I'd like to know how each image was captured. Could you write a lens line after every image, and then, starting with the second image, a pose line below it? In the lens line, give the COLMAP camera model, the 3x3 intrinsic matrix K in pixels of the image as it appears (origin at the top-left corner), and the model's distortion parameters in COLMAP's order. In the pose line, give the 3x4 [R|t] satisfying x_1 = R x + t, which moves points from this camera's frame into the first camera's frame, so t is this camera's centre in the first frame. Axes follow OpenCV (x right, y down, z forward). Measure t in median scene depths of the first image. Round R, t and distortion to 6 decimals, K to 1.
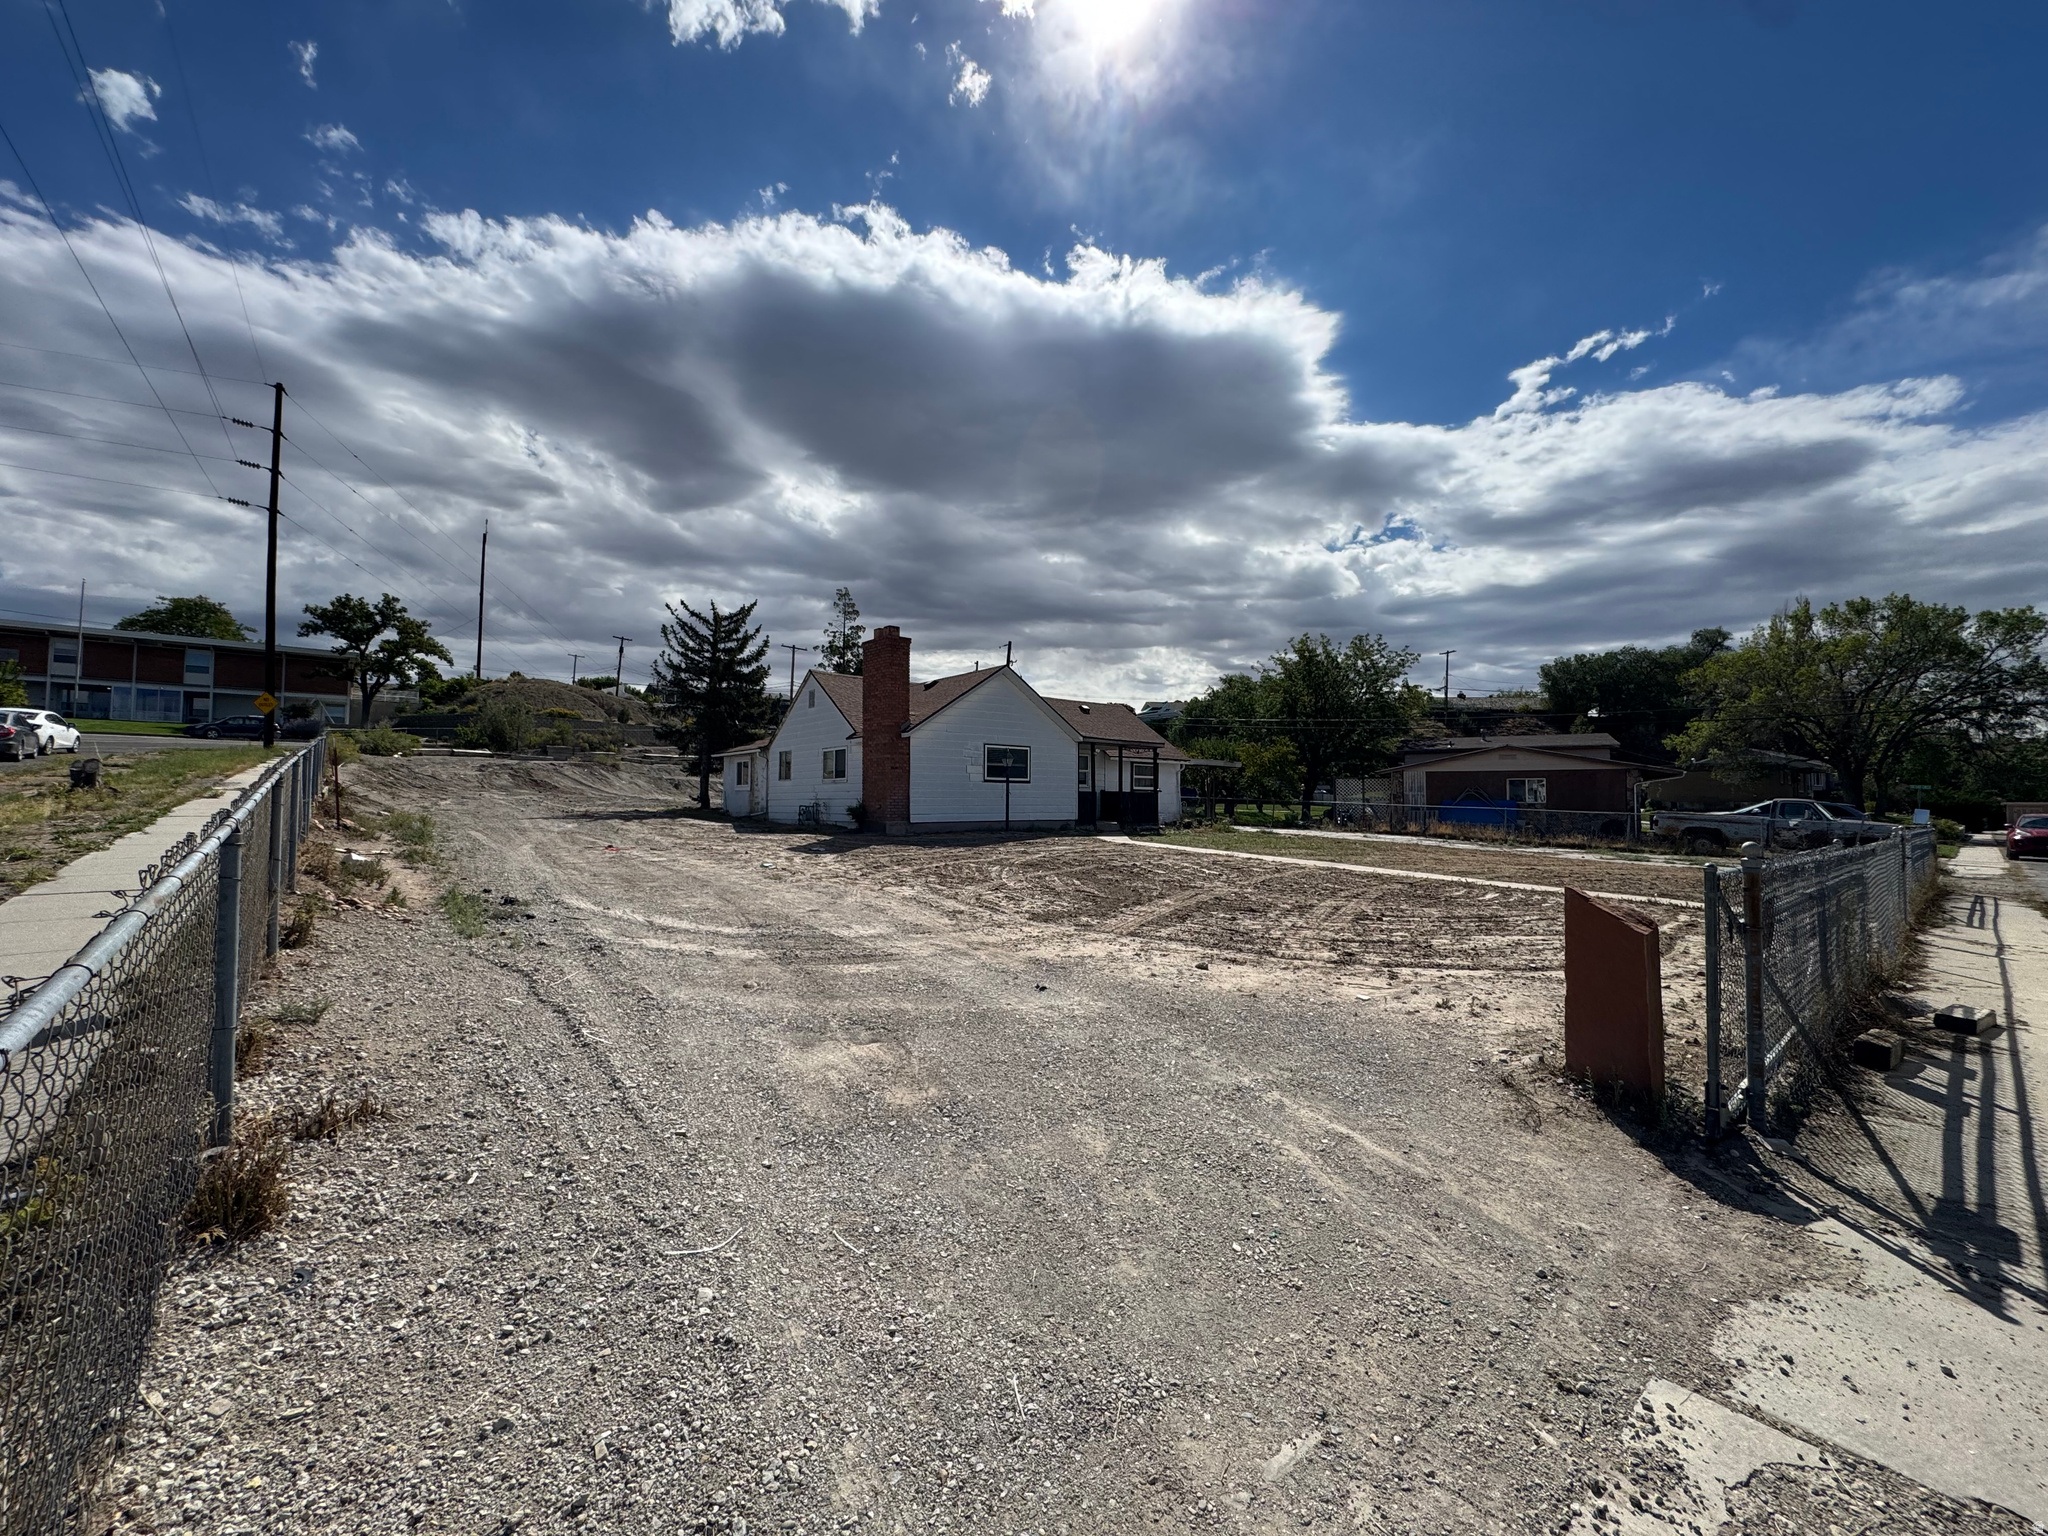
lens RADIAL K [[815.7, 0, 1027.8], [0, 815.7, 763.8], [0, 0, 1]] dist [0.002184, -0.000031]
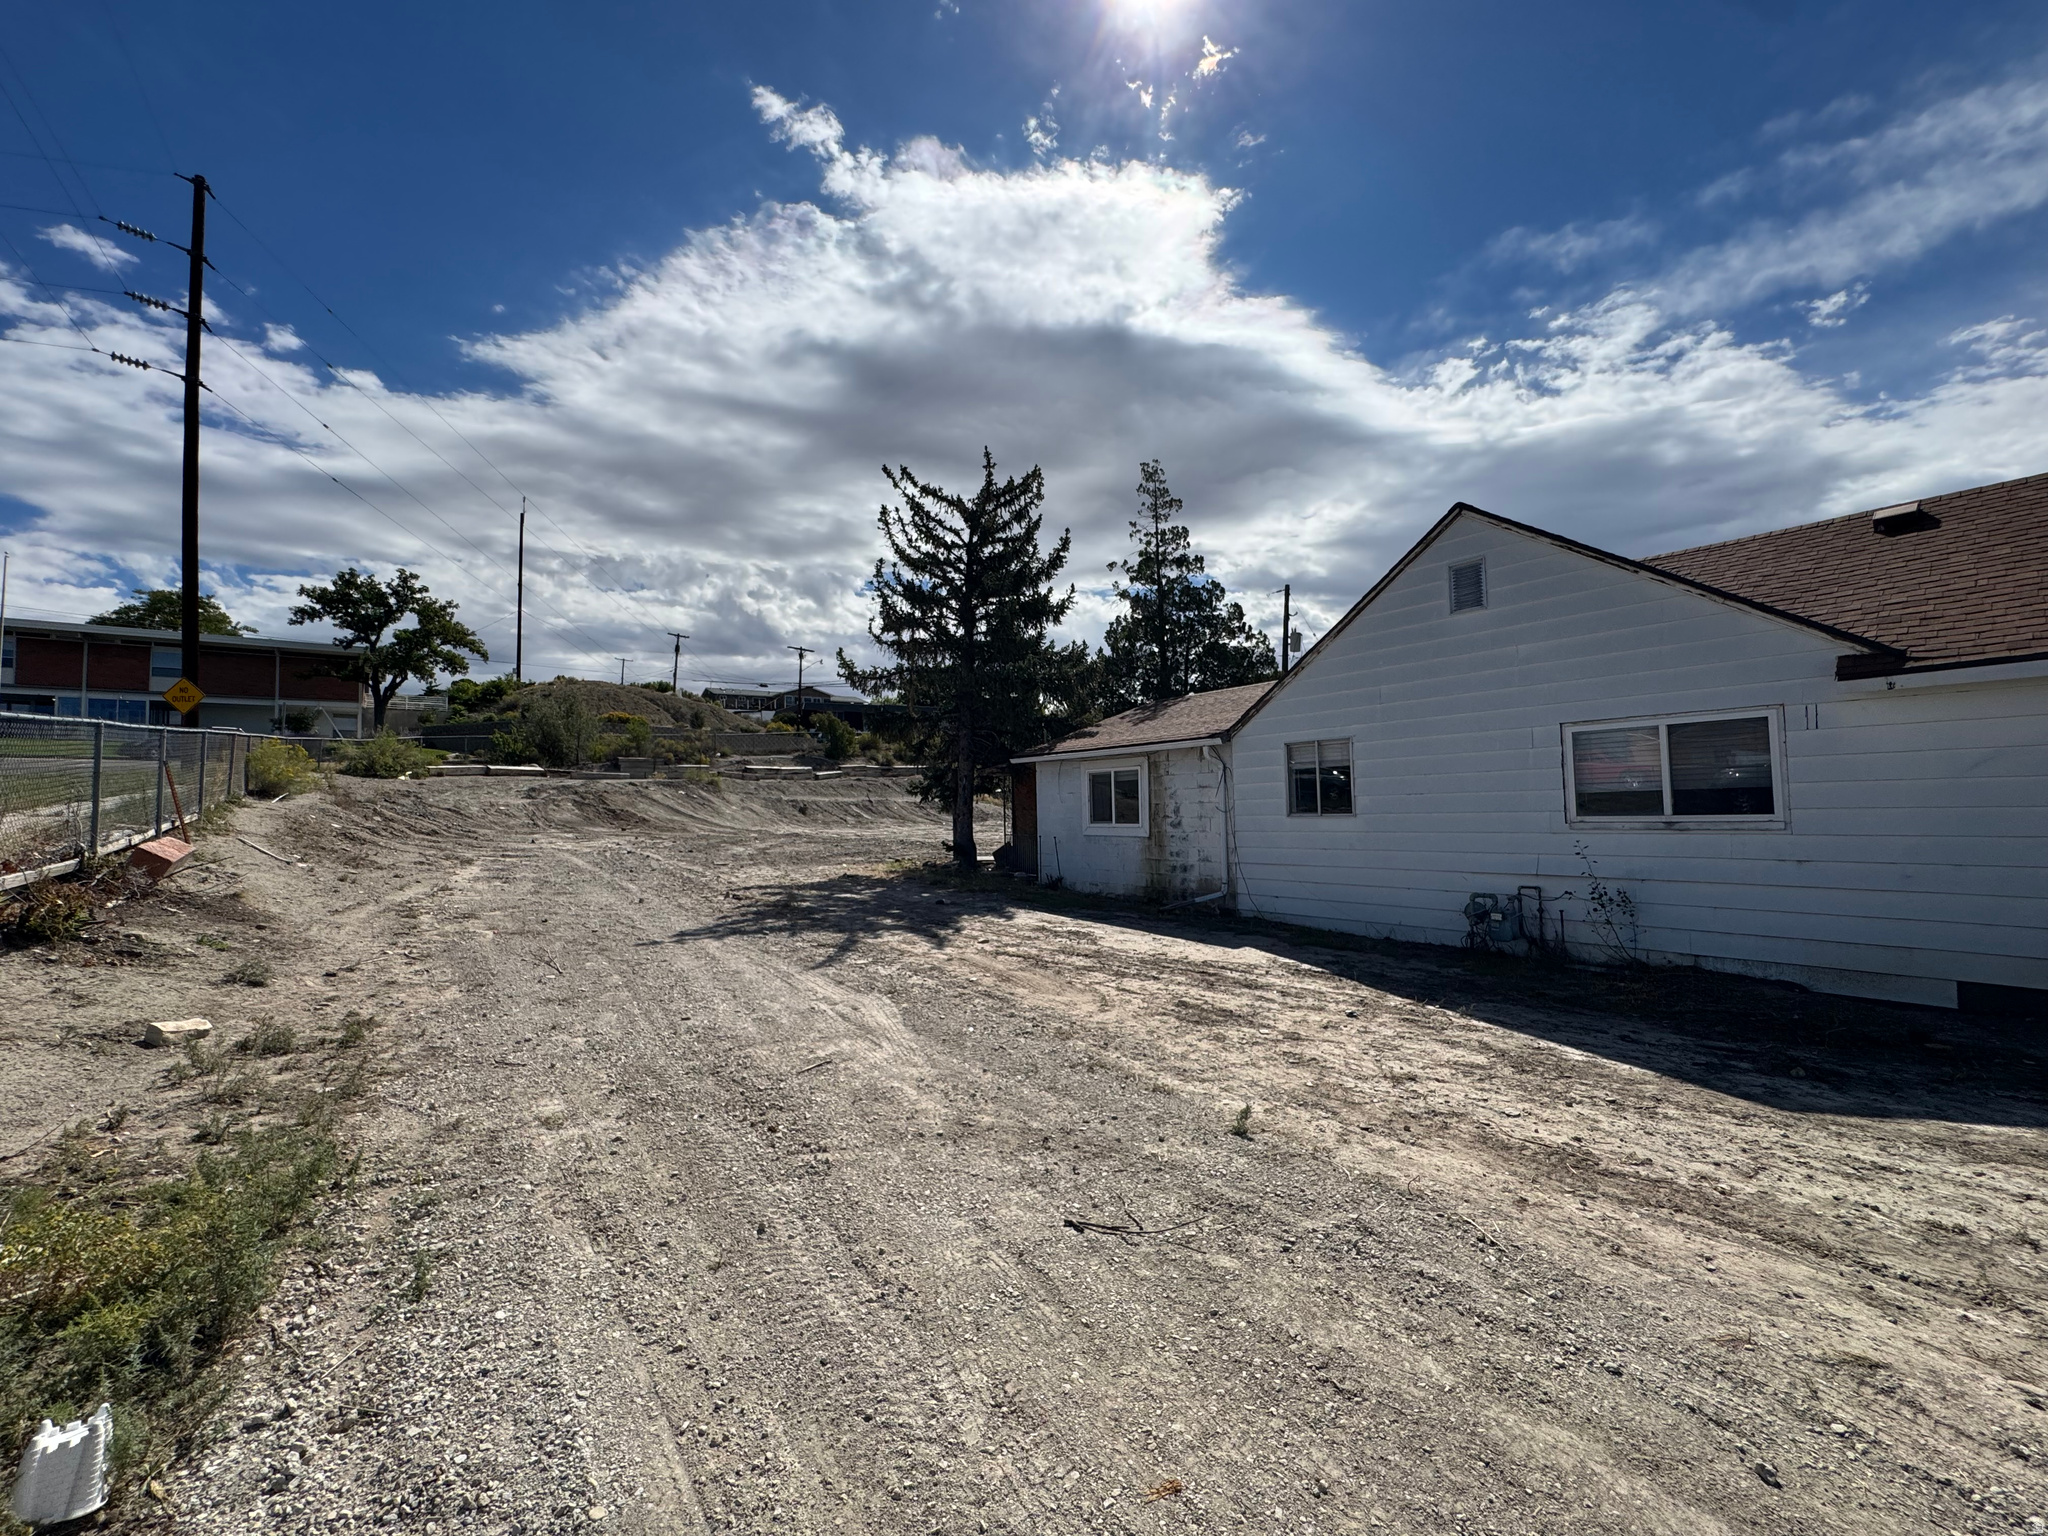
lens RADIAL K [[823.4, 0, 1028.7], [0, 823.4, 763.3], [0, 0, 1]] dist [-0.006202, 0.002581]
pose [[0.999040, -0.026345, -0.034993, -0.254920], [0.026091, 0.999630, -0.007675, -0.003236], [0.035182, 0.006755, 0.999358, 0.367556]]
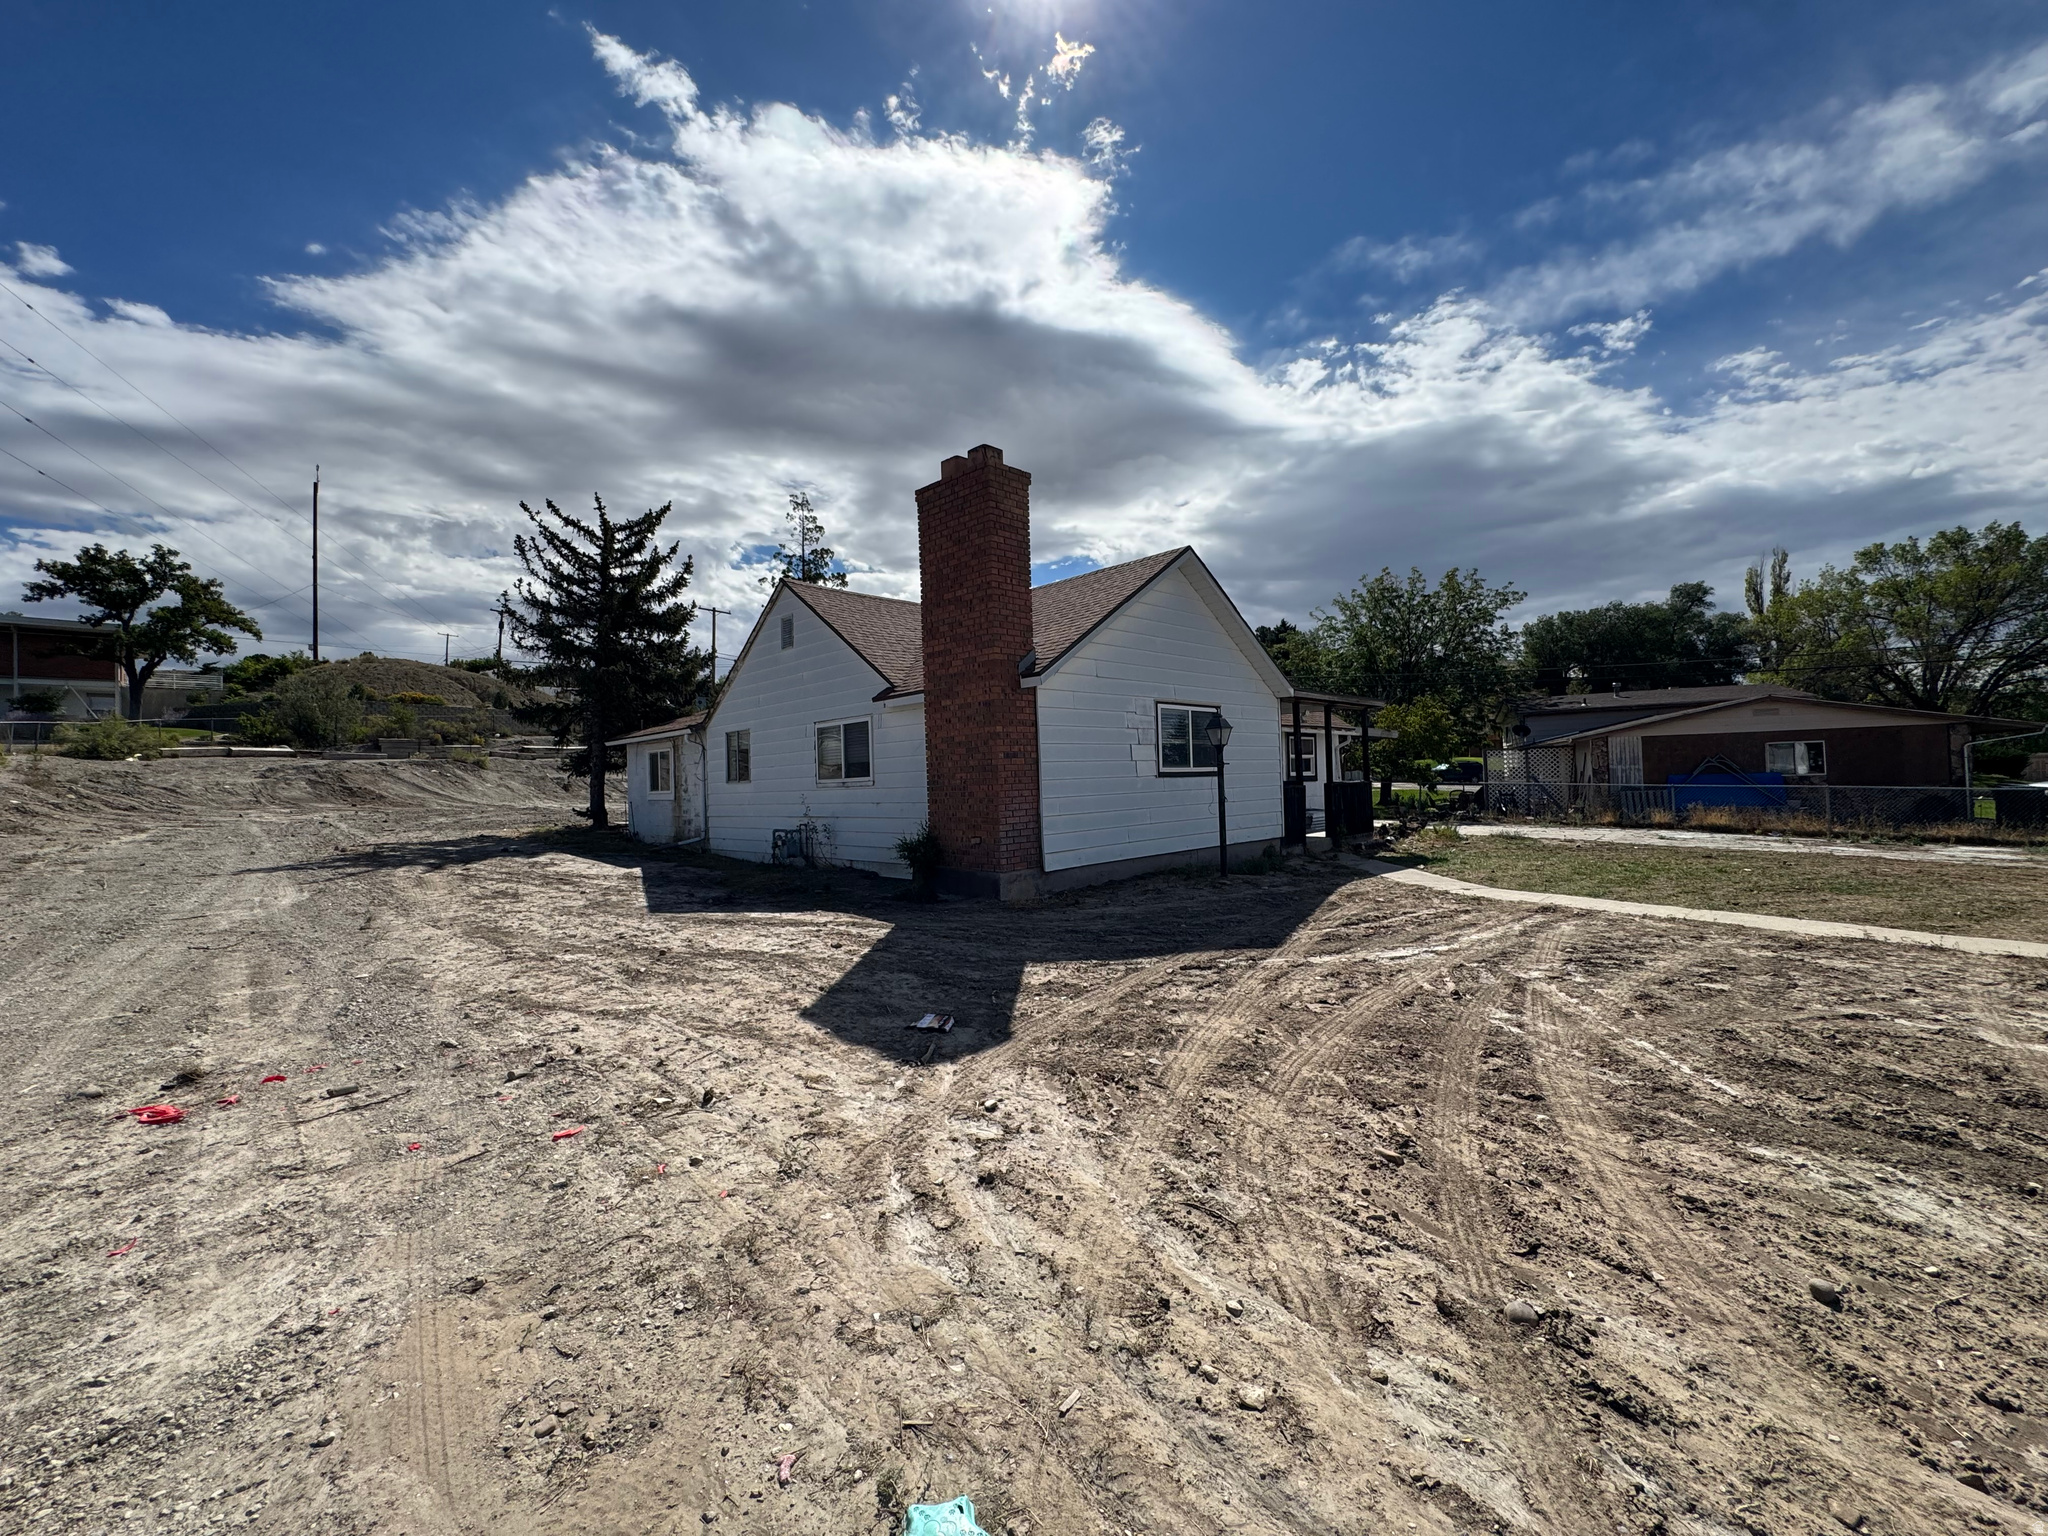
lens RADIAL K [[816.3, 0, 1026.0], [0, 816.3, 757.8], [0, 0, 1]] dist [0.002157, -0.000105]
pose [[0.995356, -0.031617, 0.090925, -0.091332], [0.030133, 0.999390, 0.017653, -0.000494], [-0.091428, -0.014831, 0.995701, 0.254525]]
